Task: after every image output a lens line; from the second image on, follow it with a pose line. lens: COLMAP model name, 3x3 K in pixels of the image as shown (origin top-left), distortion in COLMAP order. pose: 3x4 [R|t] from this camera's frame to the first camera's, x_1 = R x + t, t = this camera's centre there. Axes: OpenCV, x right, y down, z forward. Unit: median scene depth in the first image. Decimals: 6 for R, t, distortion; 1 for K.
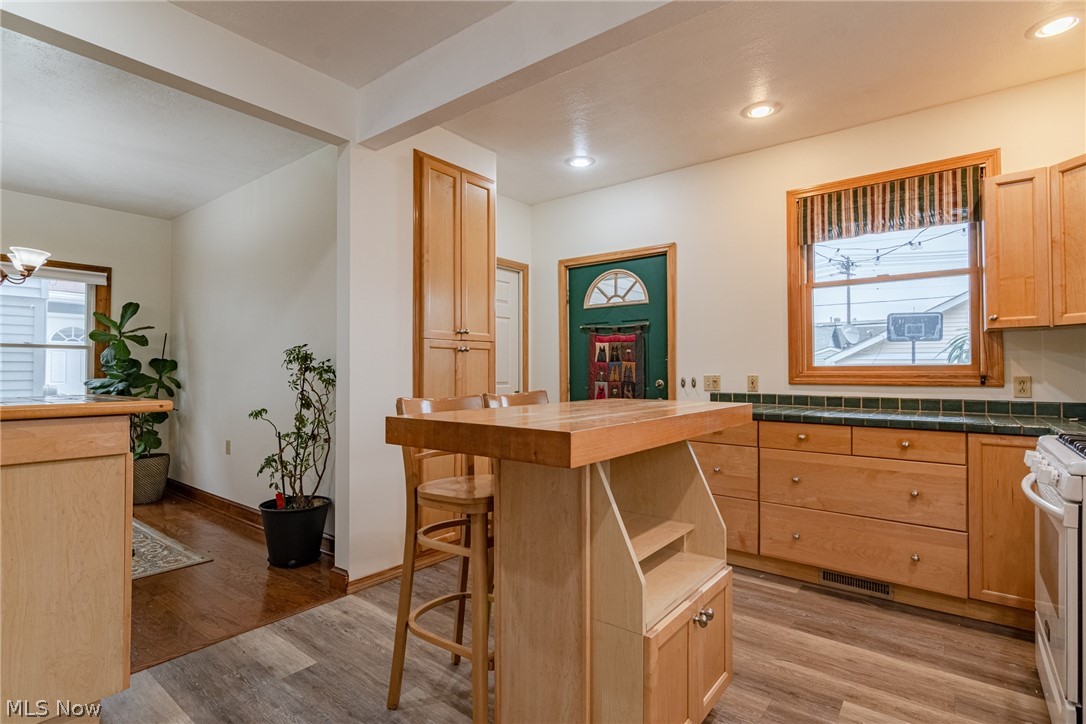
lens RADIAL K [[531.5, 0, 525.9], [0, 531.5, 360.5], [0, 0, 1]] dist [-0.009409, 0.004082]
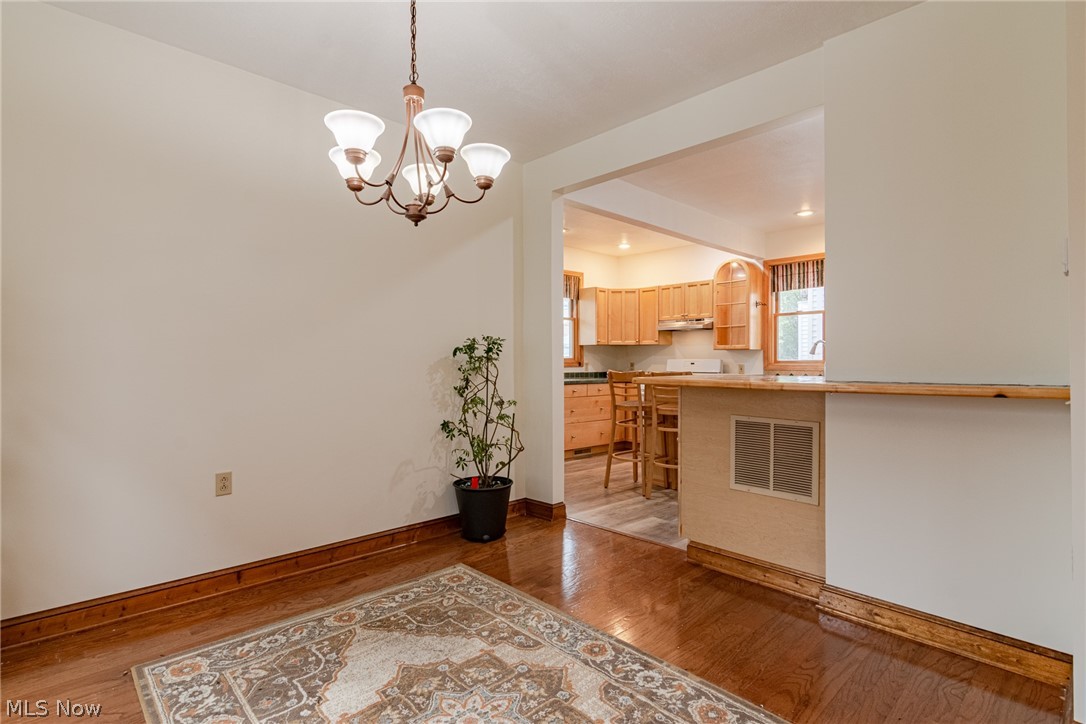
lens RADIAL K [[531.5, 0, 531.0], [0, 531.5, 374.7], [0, 0, 1]] dist [-0.009409, 0.004082]
pose [[0.153213, -0.025829, 0.987856, -1.365671], [-0.018710, 0.999403, 0.029033, 0.014424], [-0.988016, -0.022931, 0.152638, 0.684411]]
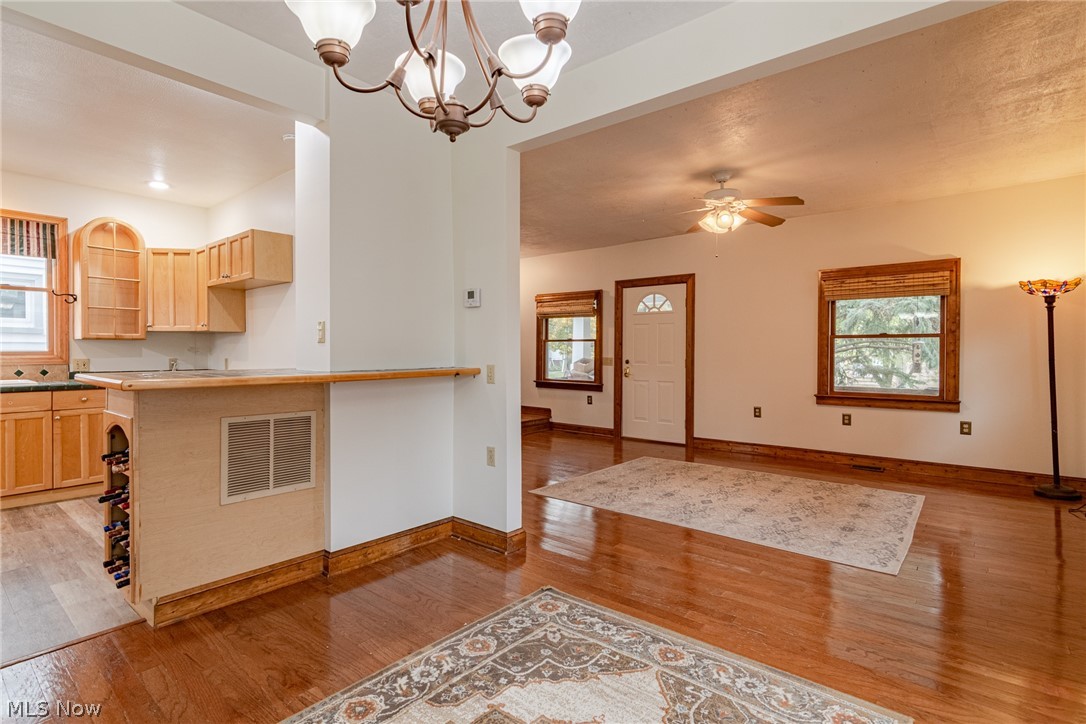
lens RADIAL K [[531.5, 0, 542.5], [0, 531.5, 355.9], [0, 0, 1]] dist [-0.009409, 0.004082]
pose [[-0.999870, -0.000905, 0.016120, -0.944604], [-0.001040, 0.999964, -0.008385, 0.018548], [-0.016112, -0.008400, -0.999835, 1.186936]]
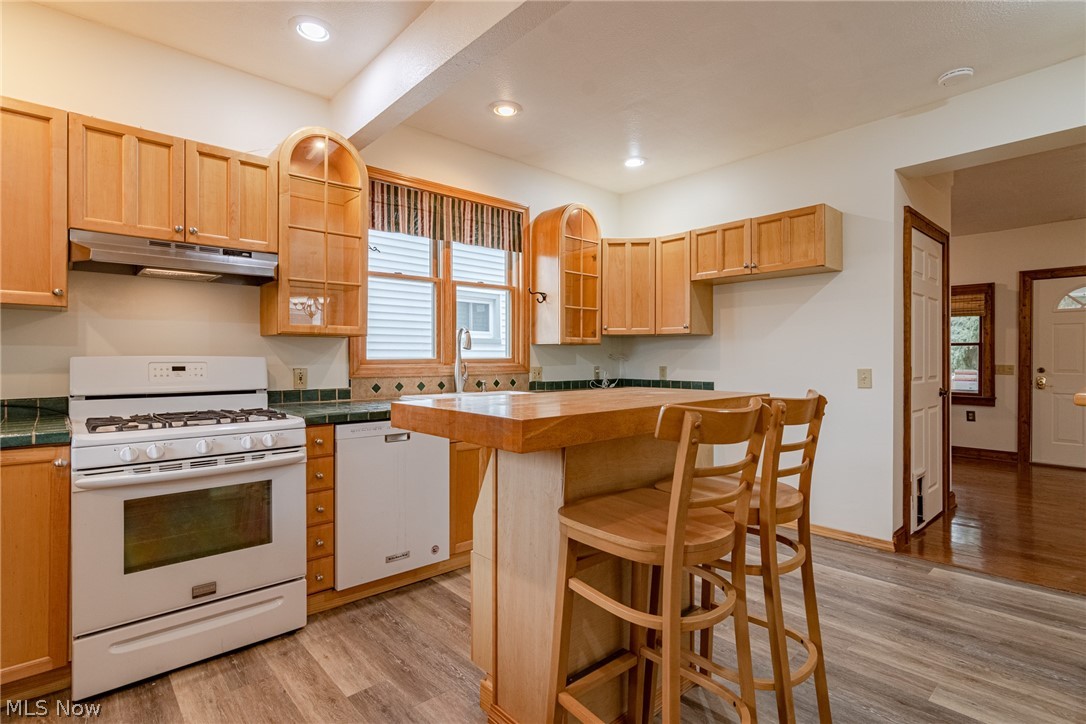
lens RADIAL K [[531.5, 0, 539.9], [0, 531.5, 360.2], [0, 0, 1]] dist [-0.009409, 0.004082]
pose [[-0.986756, 0.001407, 0.162208, 0.058933], [-0.001001, 0.999891, -0.014762, 0.018089], [-0.162211, -0.014728, -0.986646, 1.021628]]
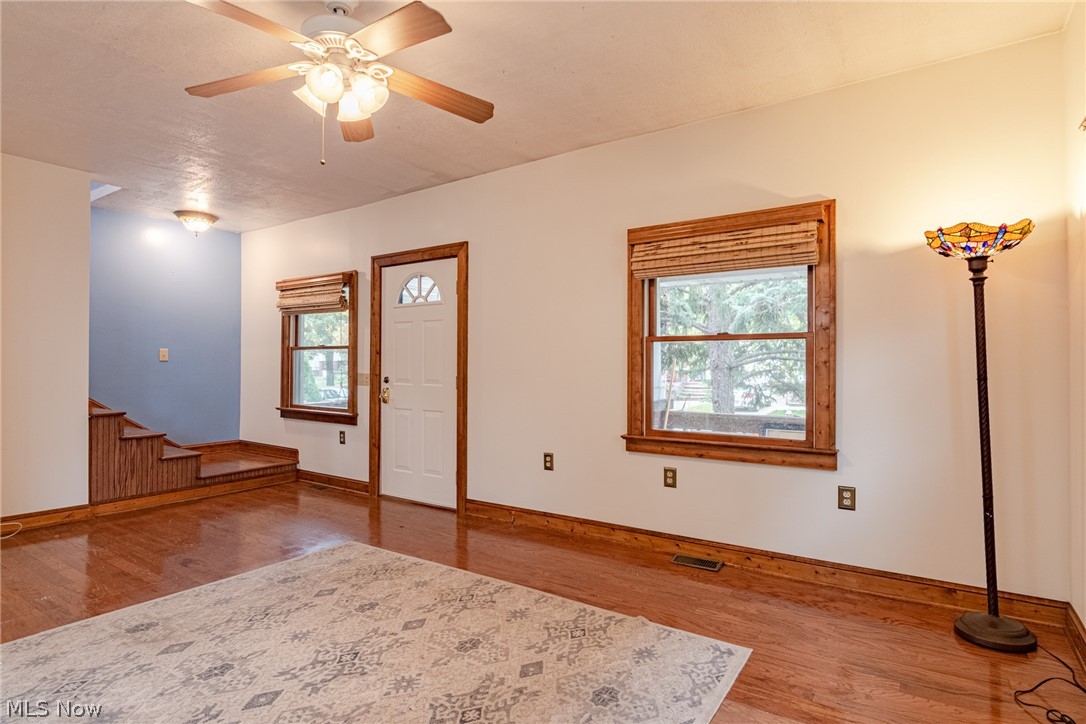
lens RADIAL K [[566.9, 0, 541.2], [0, 566.9, 361.9], [0, 0, 1]] dist [-0.009328, -0.000095]
pose [[-0.997382, -0.000770, -0.072314, -1.531950], [0.000868, 0.999744, -0.022615, 0.010645], [0.072313, -0.022618, -0.997125, 0.575988]]
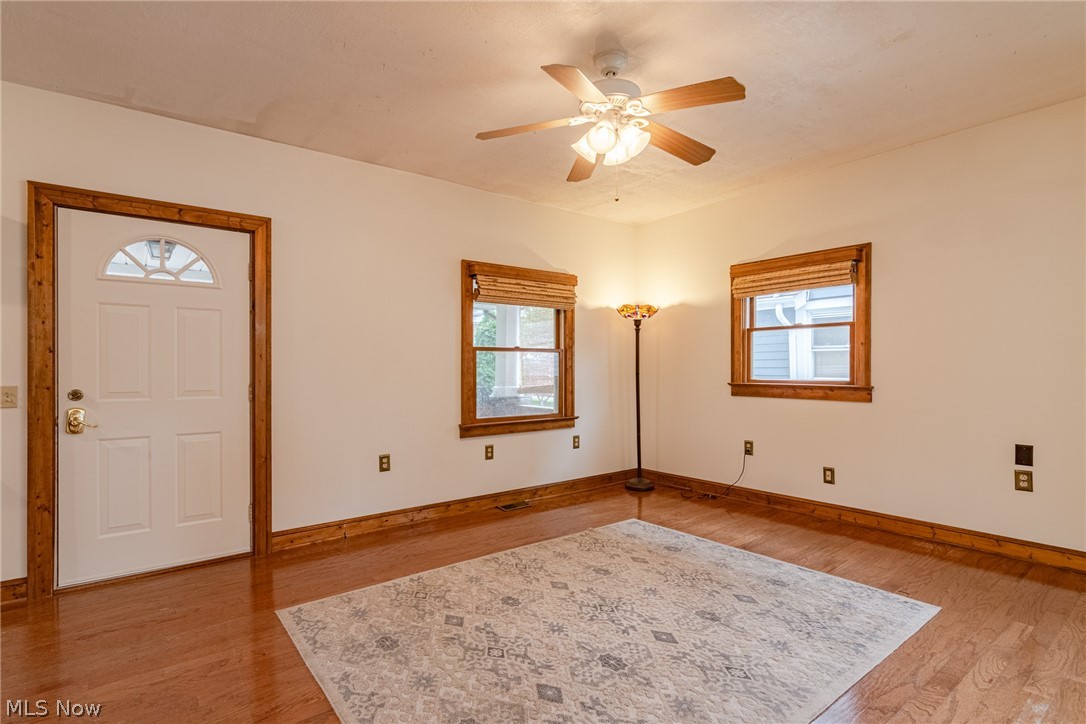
lens RADIAL K [[531.5, 0, 536.2], [0, 531.5, 370.9], [0, 0, 1]] dist [-0.009409, 0.004082]
pose [[-0.242687, 0.005798, -0.970087, -0.617665], [0.021821, 0.999762, 0.000517, 0.000834], [0.969859, -0.021043, -0.242756, -0.001893]]
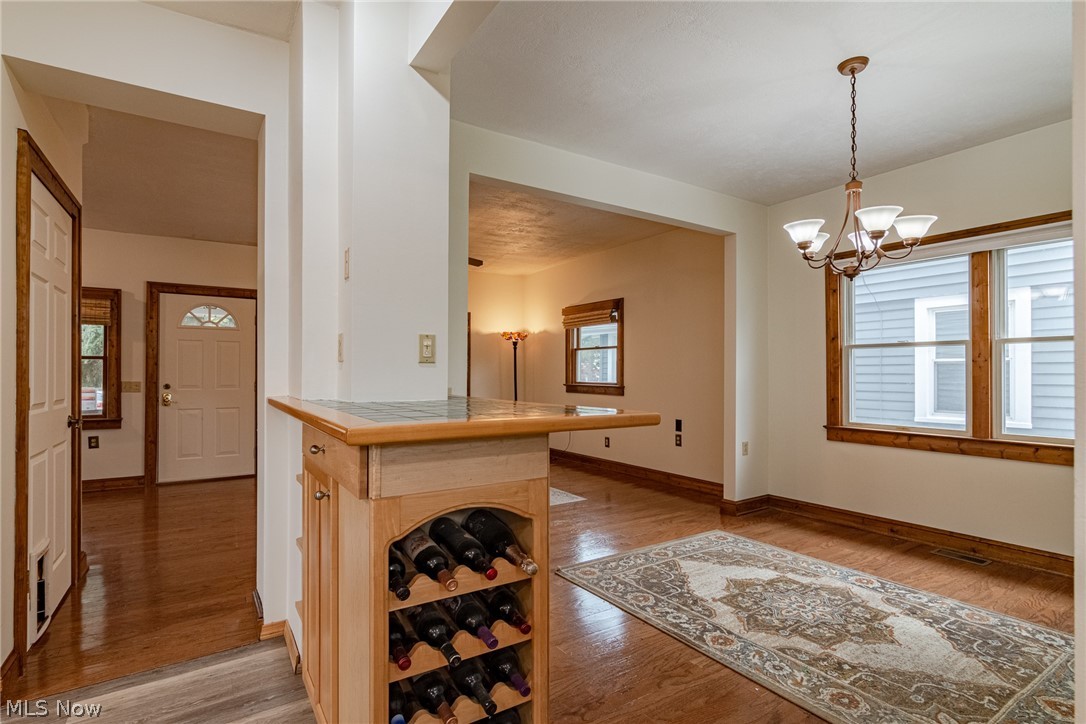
lens RADIAL K [[531.5, 0, 530.1], [0, 531.5, 369.4], [0, 0, 1]] dist [-0.009409, 0.004082]
pose [[-0.329222, -0.007243, -0.944225, -0.069758], [0.017314, 0.999756, -0.013706, 0.012280], [0.944094, -0.020860, -0.329017, 0.695857]]
